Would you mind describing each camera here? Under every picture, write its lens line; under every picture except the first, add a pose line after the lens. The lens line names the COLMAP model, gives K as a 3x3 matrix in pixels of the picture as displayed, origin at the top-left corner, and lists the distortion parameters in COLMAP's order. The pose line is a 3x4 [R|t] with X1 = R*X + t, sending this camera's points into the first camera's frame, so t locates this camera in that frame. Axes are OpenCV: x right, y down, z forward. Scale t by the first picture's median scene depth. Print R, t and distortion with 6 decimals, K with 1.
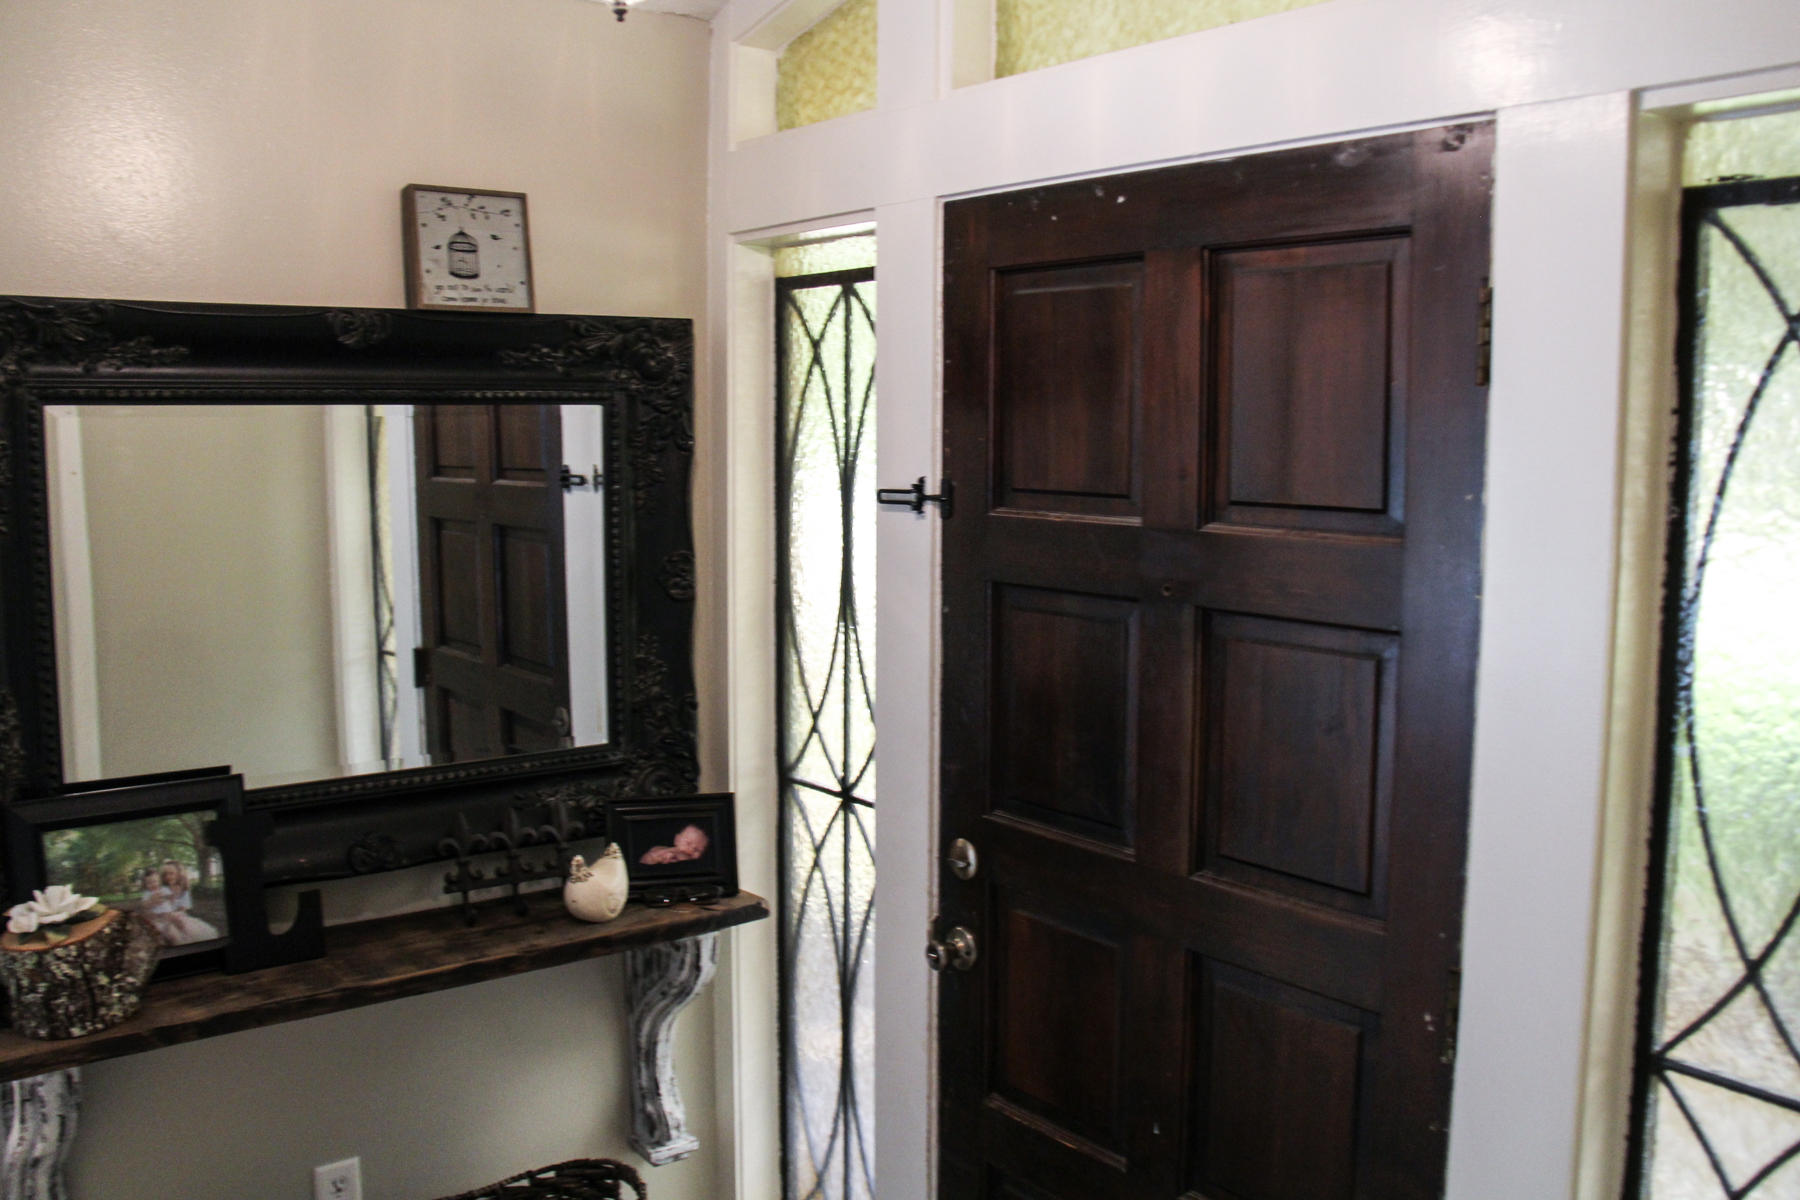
lens RADIAL K [[1562.8, 0, 870.3], [0, 1562.8, 578.2], [0, 0, 1]] dist [-0.181118, 0.157492]
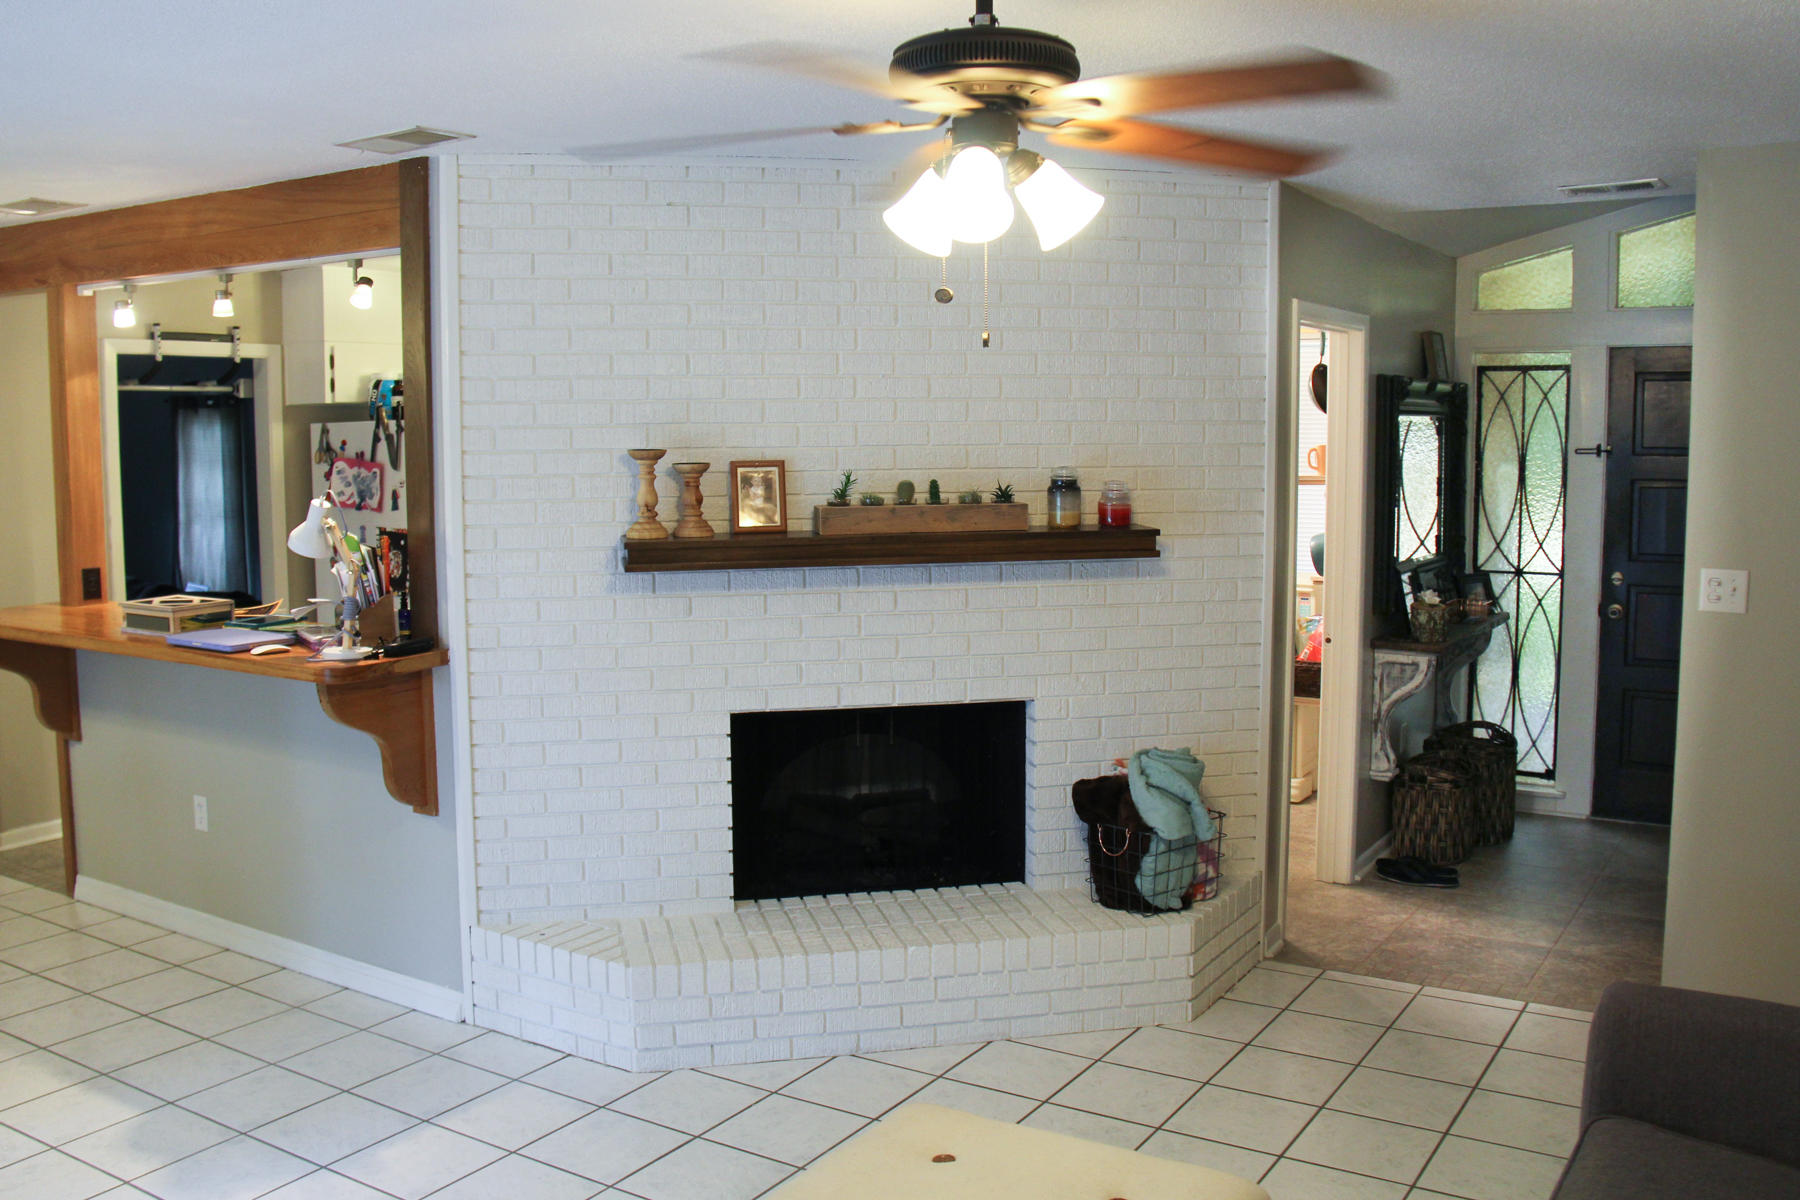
lens RADIAL K [[1562.8, 0, 898.9], [0, 1562.8, 595.7], [0, 0, 1]] dist [-0.181118, 0.157492]
pose [[0.935490, -0.036511, 0.351462, -1.942083], [0.037614, 0.999286, 0.003691, 0.139127], [-0.351345, 0.009767, 0.936195, -1.018619]]
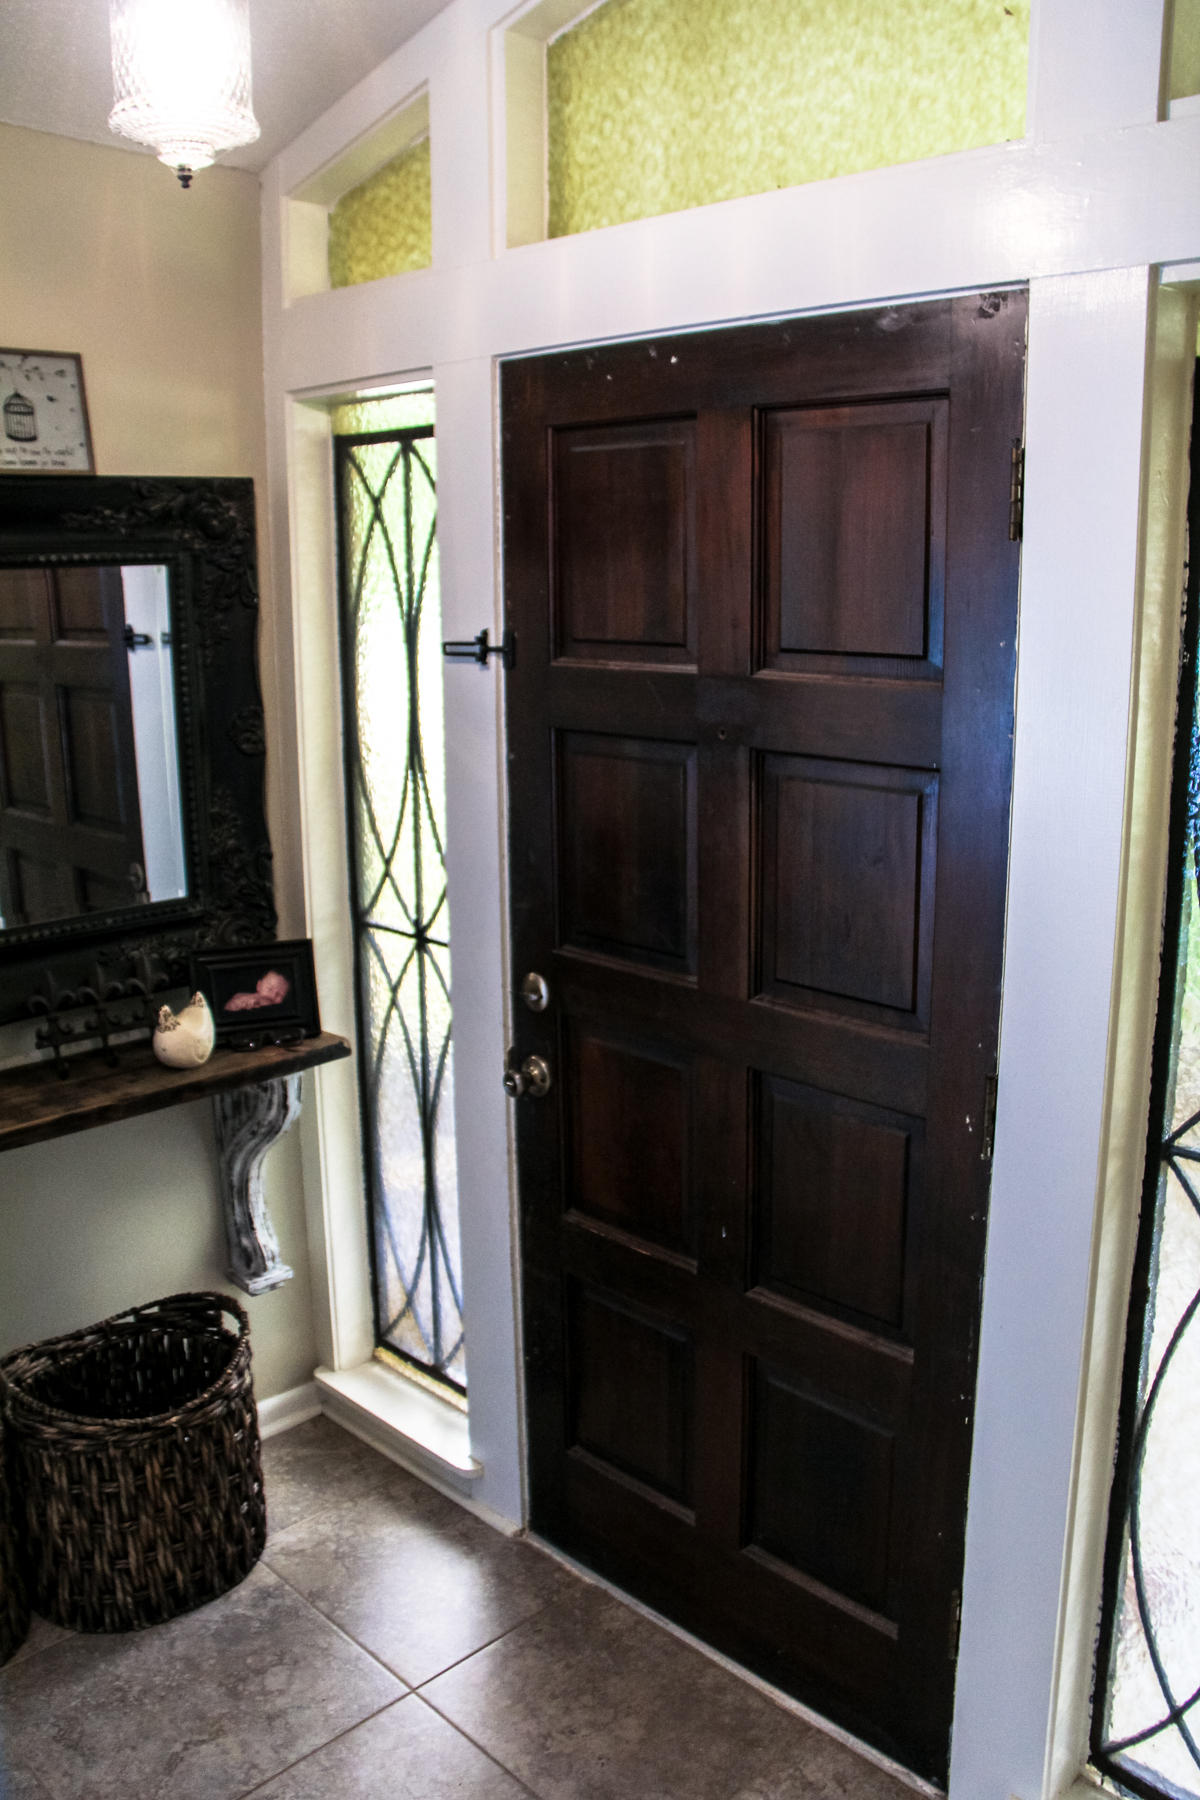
lens RADIAL K [[1562.8, 0, 588.9], [0, 1562.8, 894.6], [0, 0, 1]] dist [-0.181118, 0.157492]
pose [[0.992589, -0.037584, 0.115566, -0.024420], [0.024169, 0.993029, 0.115366, -0.007307], [-0.119096, -0.111717, 0.986578, -0.047704]]
